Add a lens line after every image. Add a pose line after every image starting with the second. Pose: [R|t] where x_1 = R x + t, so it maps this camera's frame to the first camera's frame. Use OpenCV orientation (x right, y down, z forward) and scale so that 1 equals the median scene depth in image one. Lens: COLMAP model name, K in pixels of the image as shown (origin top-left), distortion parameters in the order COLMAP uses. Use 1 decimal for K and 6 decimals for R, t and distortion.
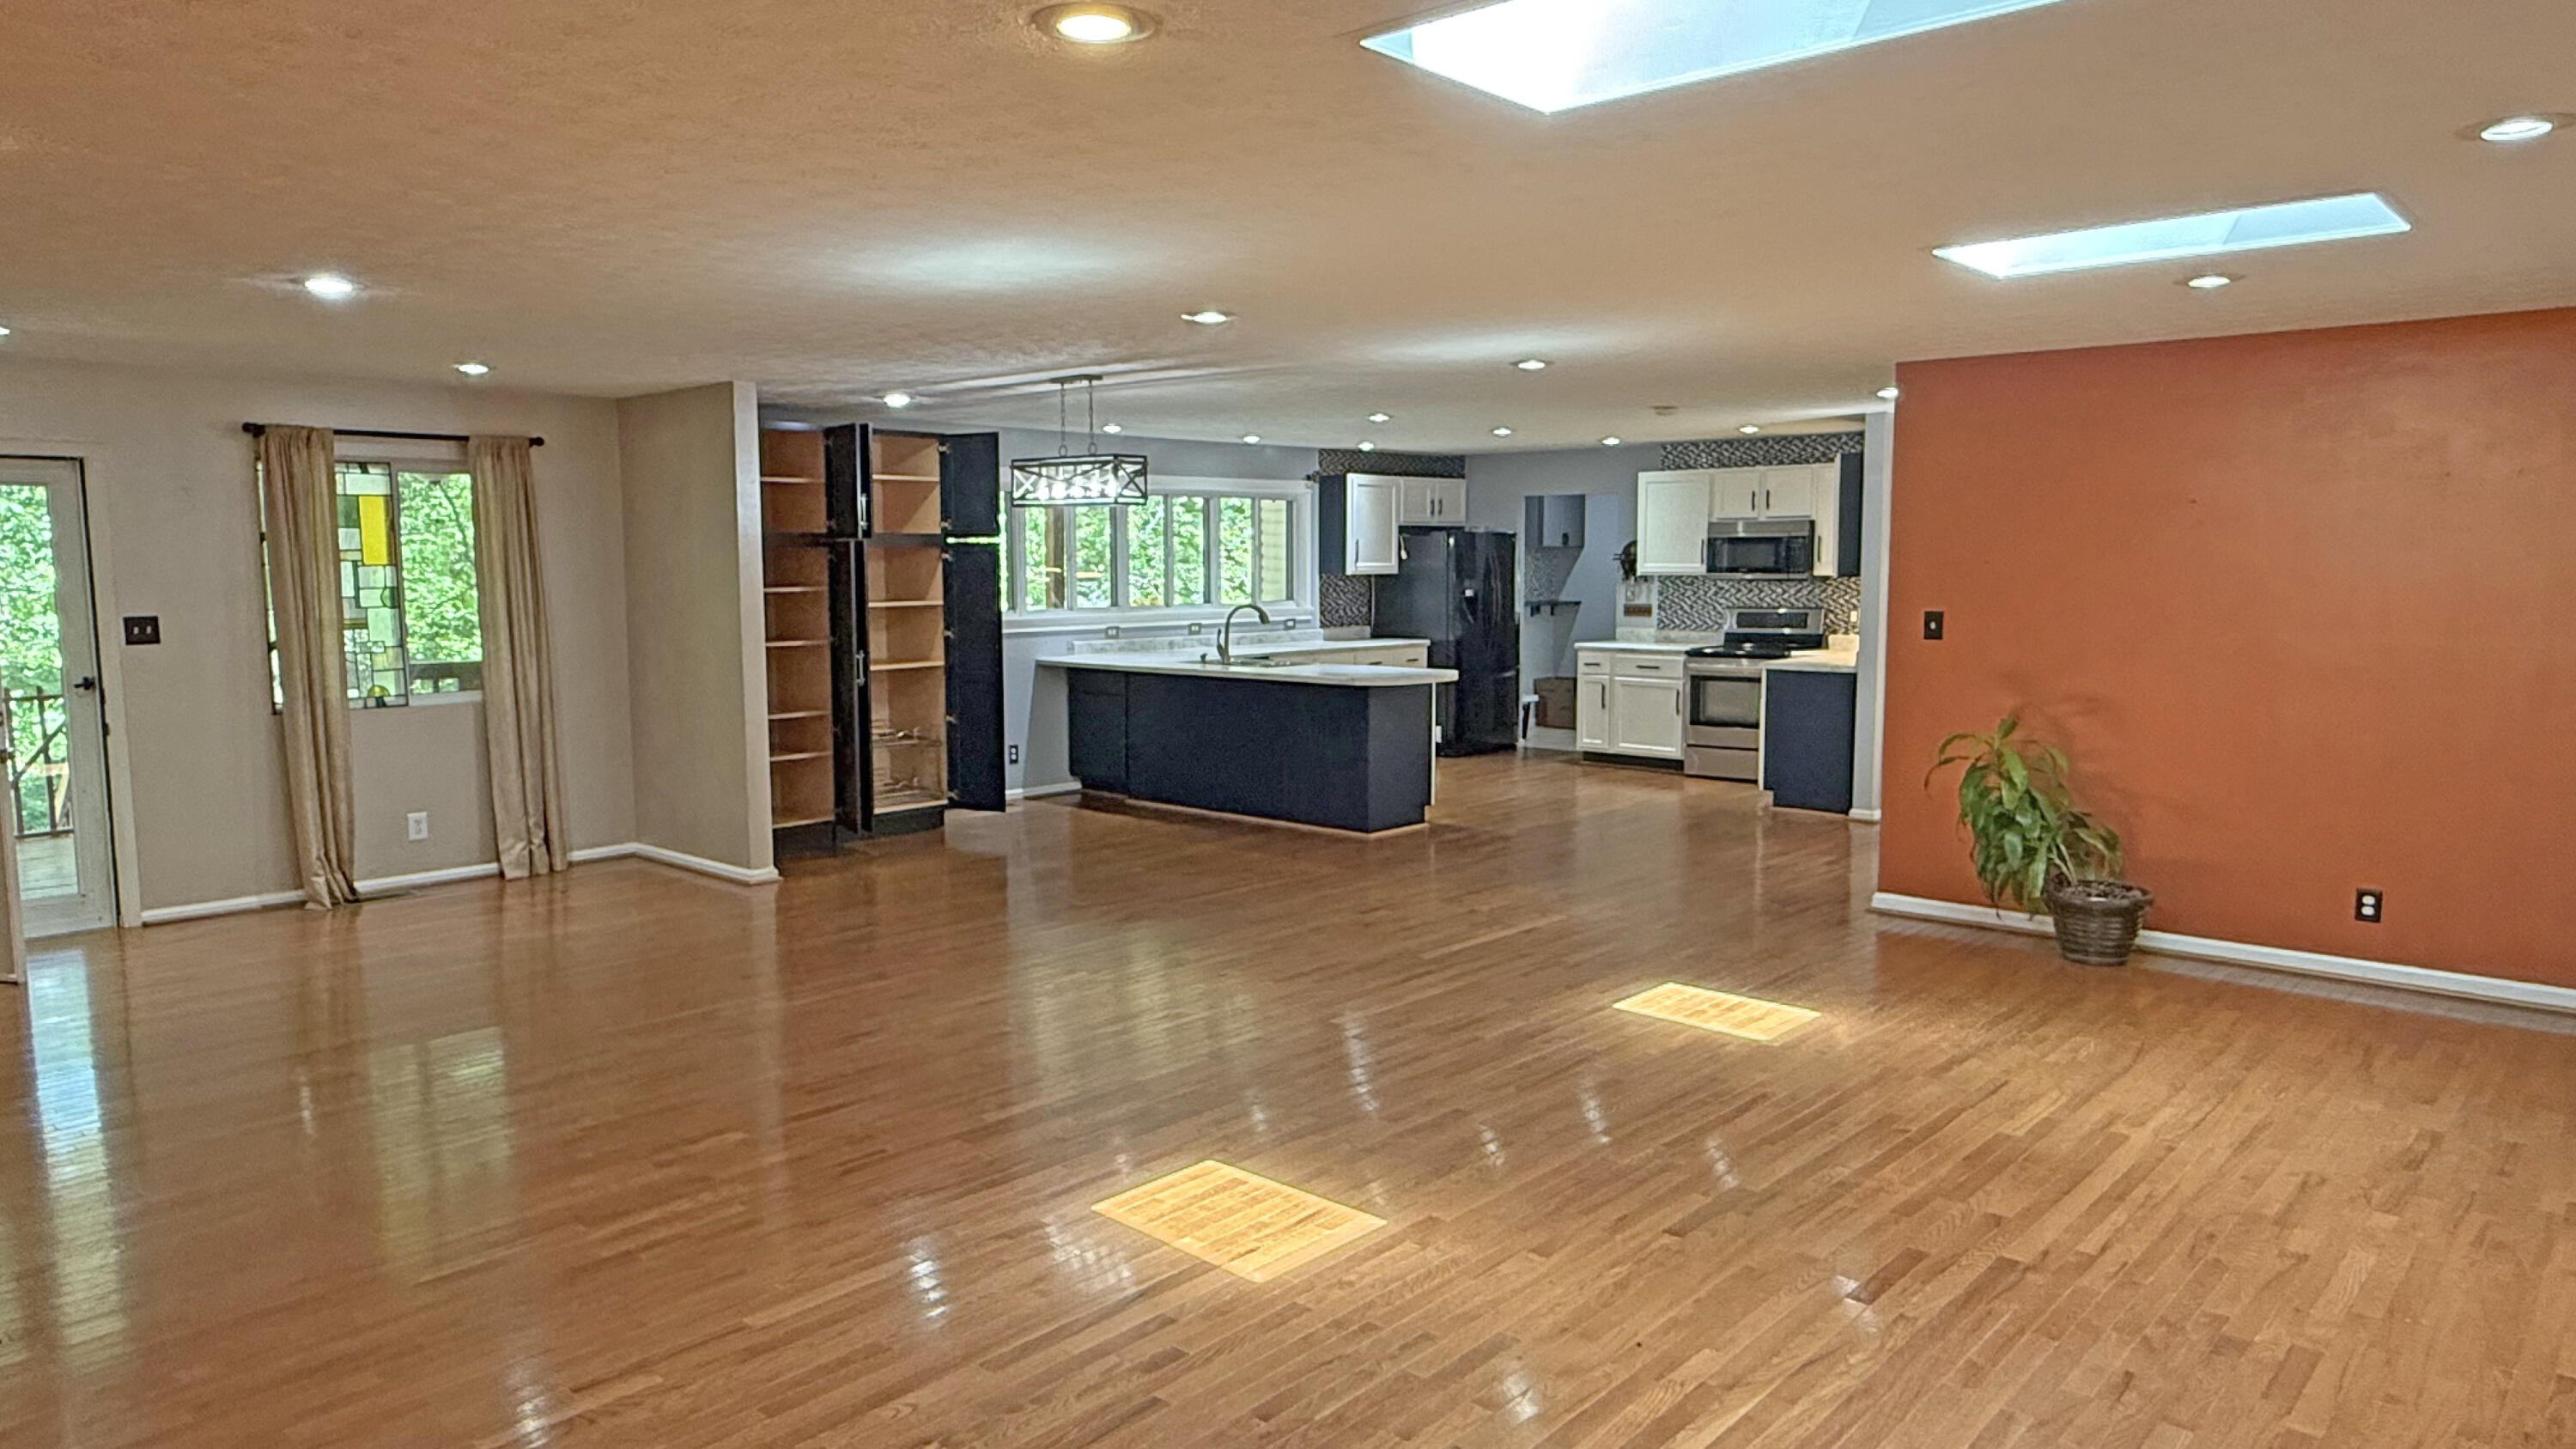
lens RADIAL K [[1633.1, 0, 1283.2], [0, 1633.1, 739.8], [0, 0, 1]] dist [0.005214, 0.002442]
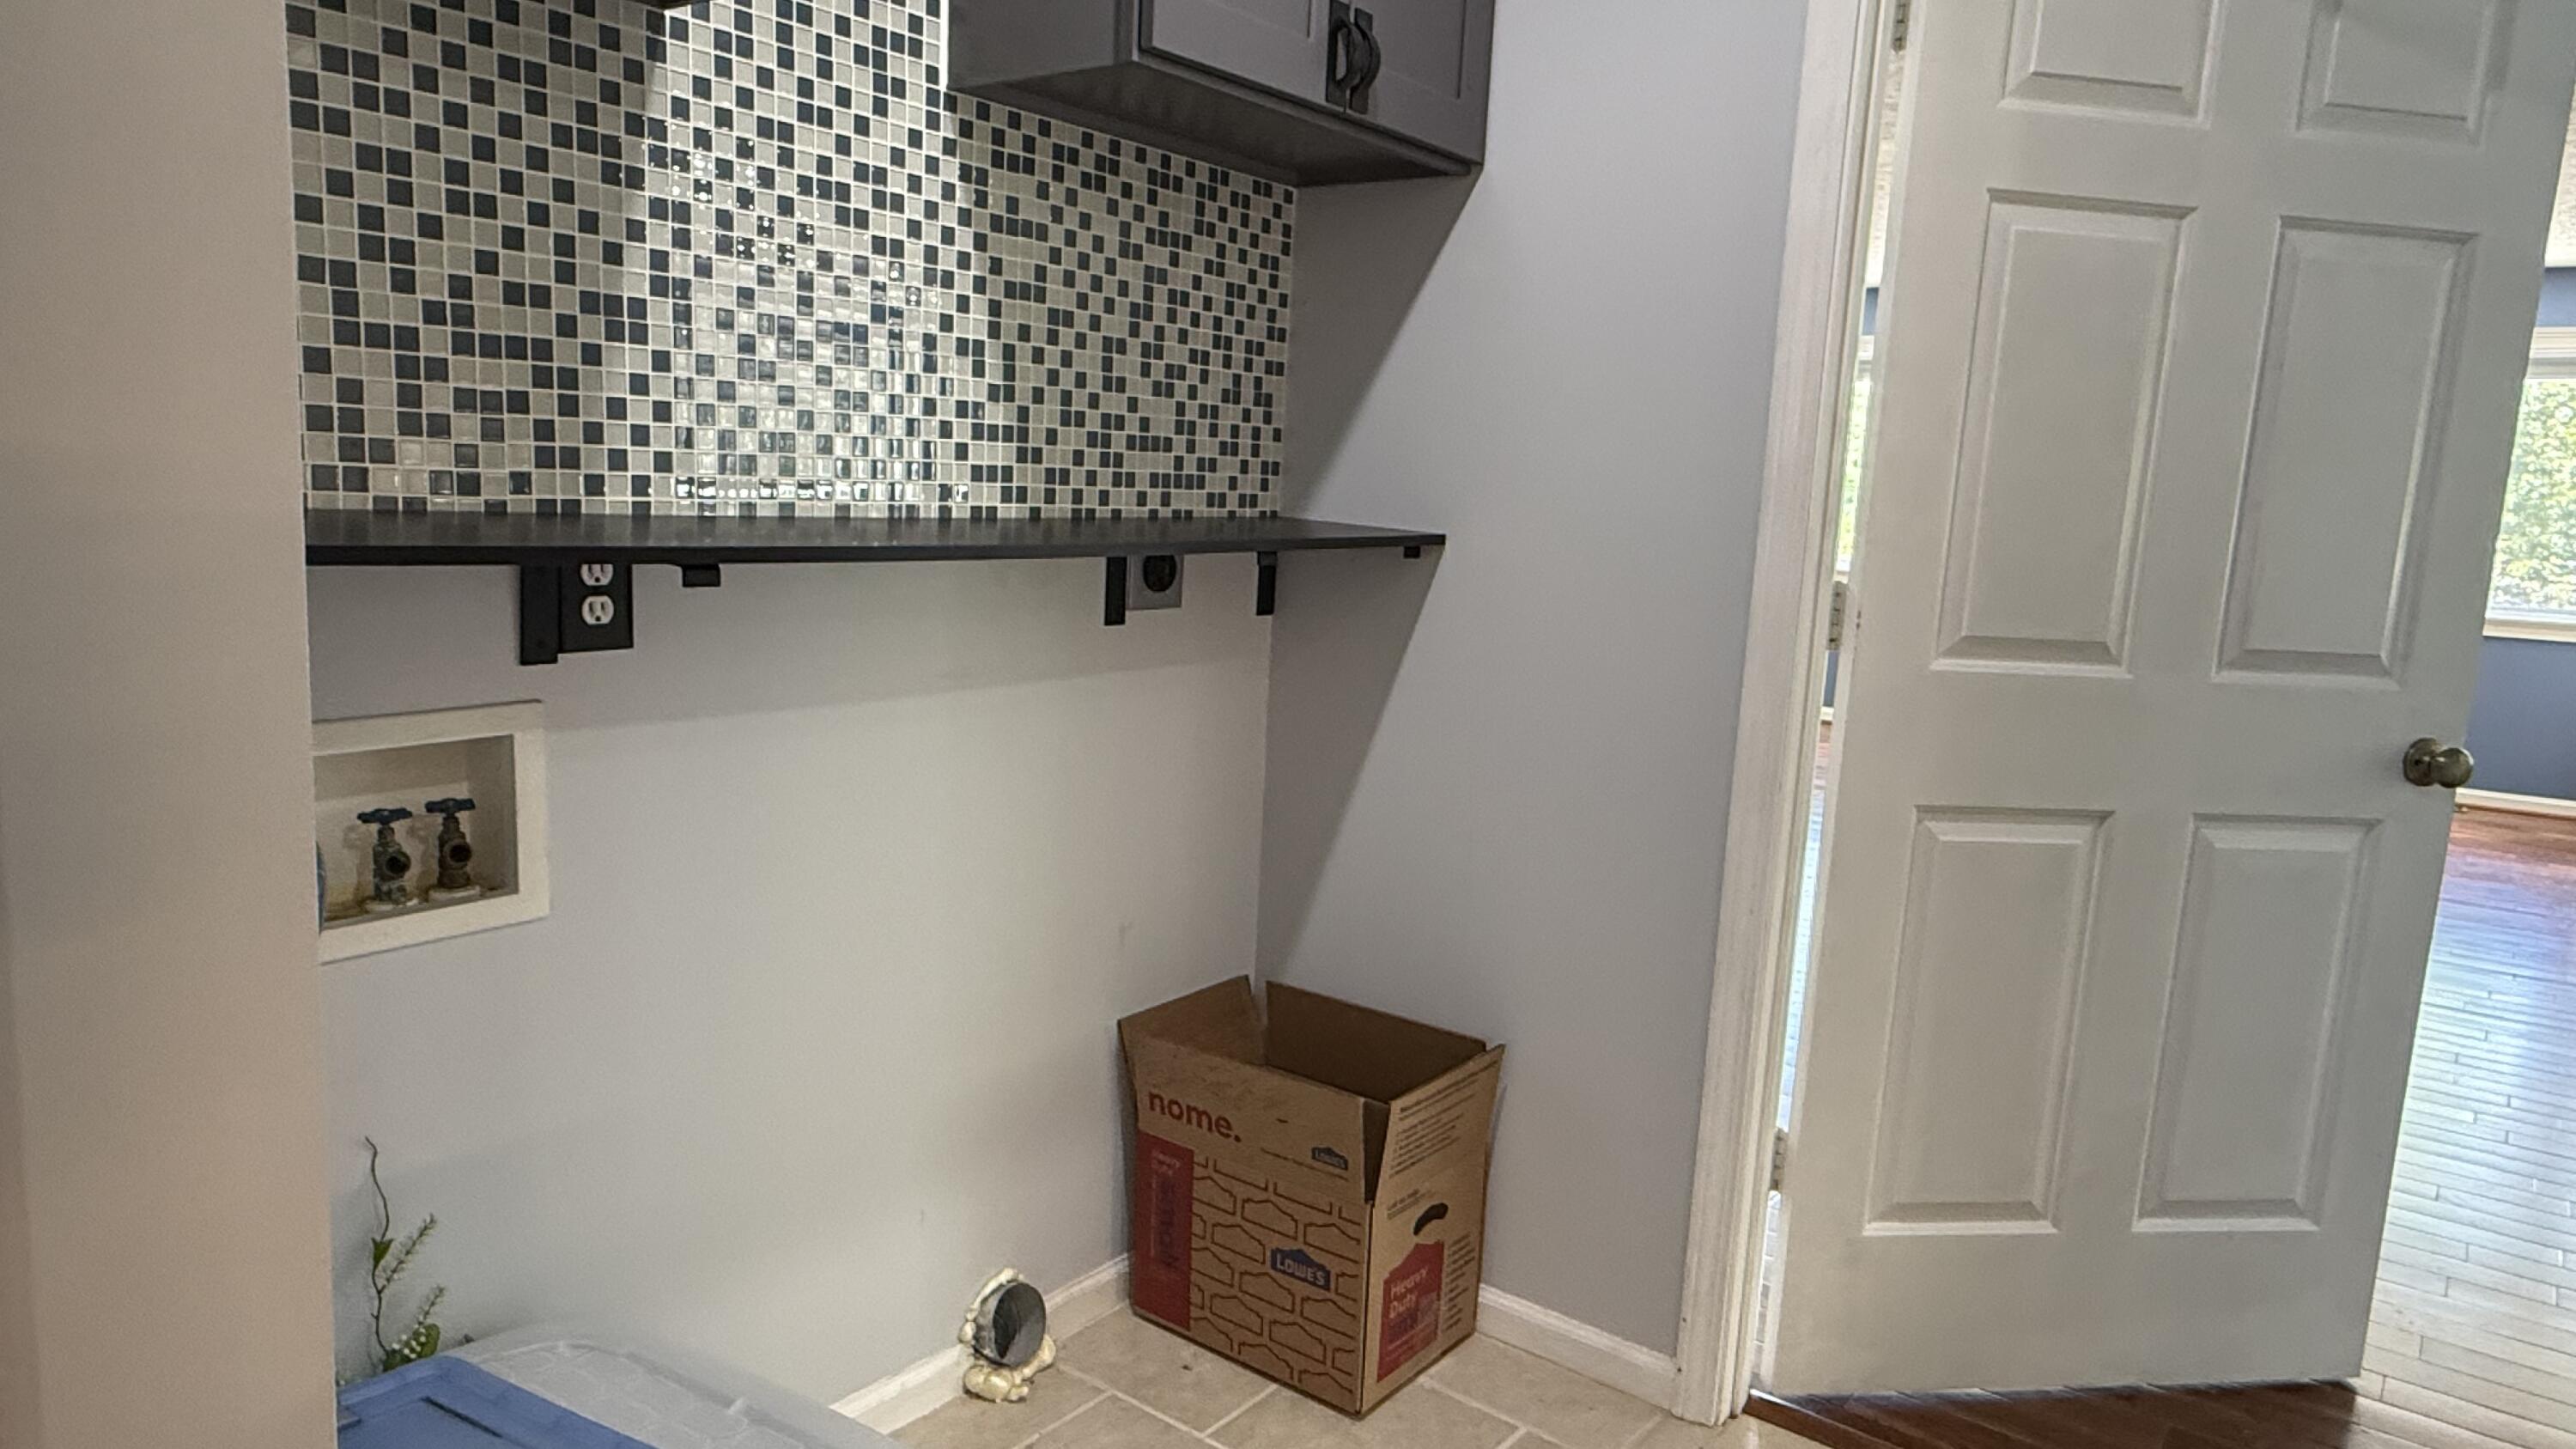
lens RADIAL K [[1633.1, 0, 1288.6], [0, 1633.1, 725.6], [0, 0, 1]] dist [0.005214, 0.002442]
pose [[0.993985, 0.039064, 0.102314, 0.182591], [-0.043490, 0.998196, 0.041386, -0.086834], [-0.100513, -0.045587, 0.993891, 1.013244]]
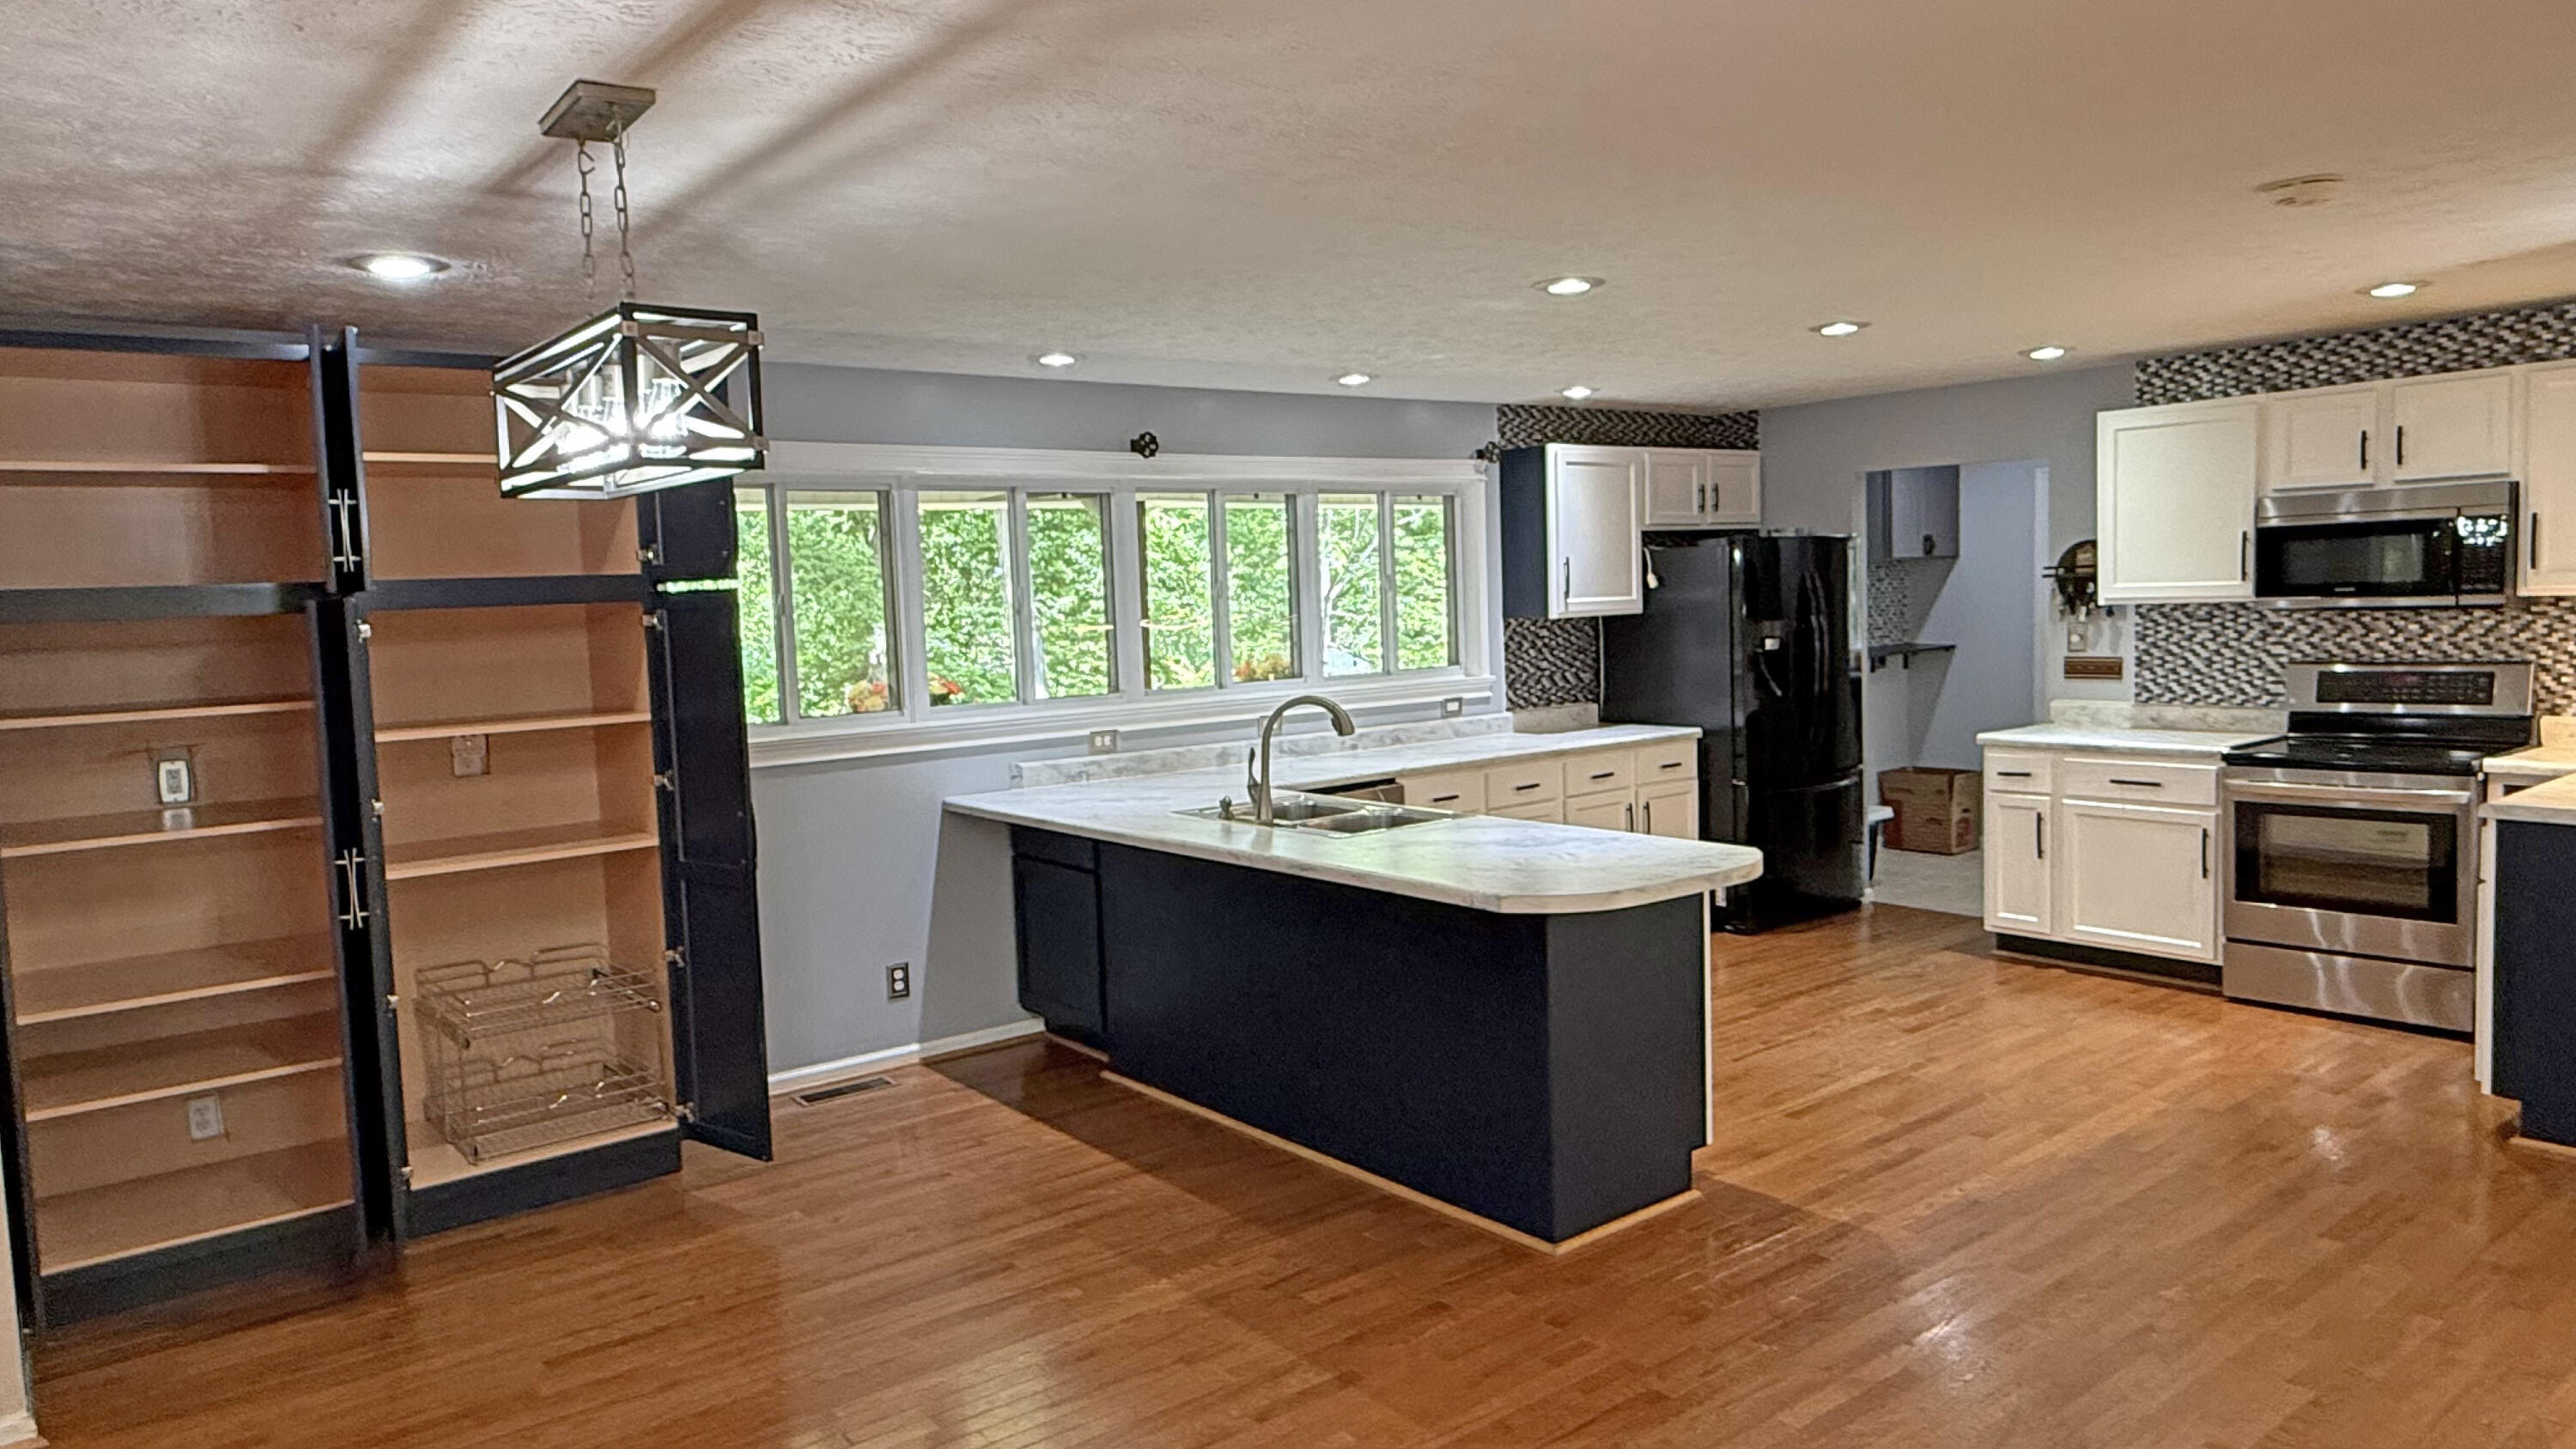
lens RADIAL K [[1633.1, 0, 1287.3], [0, 1633.1, 714.0], [0, 0, 1]] dist [0.005214, 0.002442]
pose [[0.986155, -0.019793, -0.164643, 0.041772], [0.014331, 0.999309, -0.034295, -0.049627], [0.165208, 0.031461, 0.985757, 0.421426]]
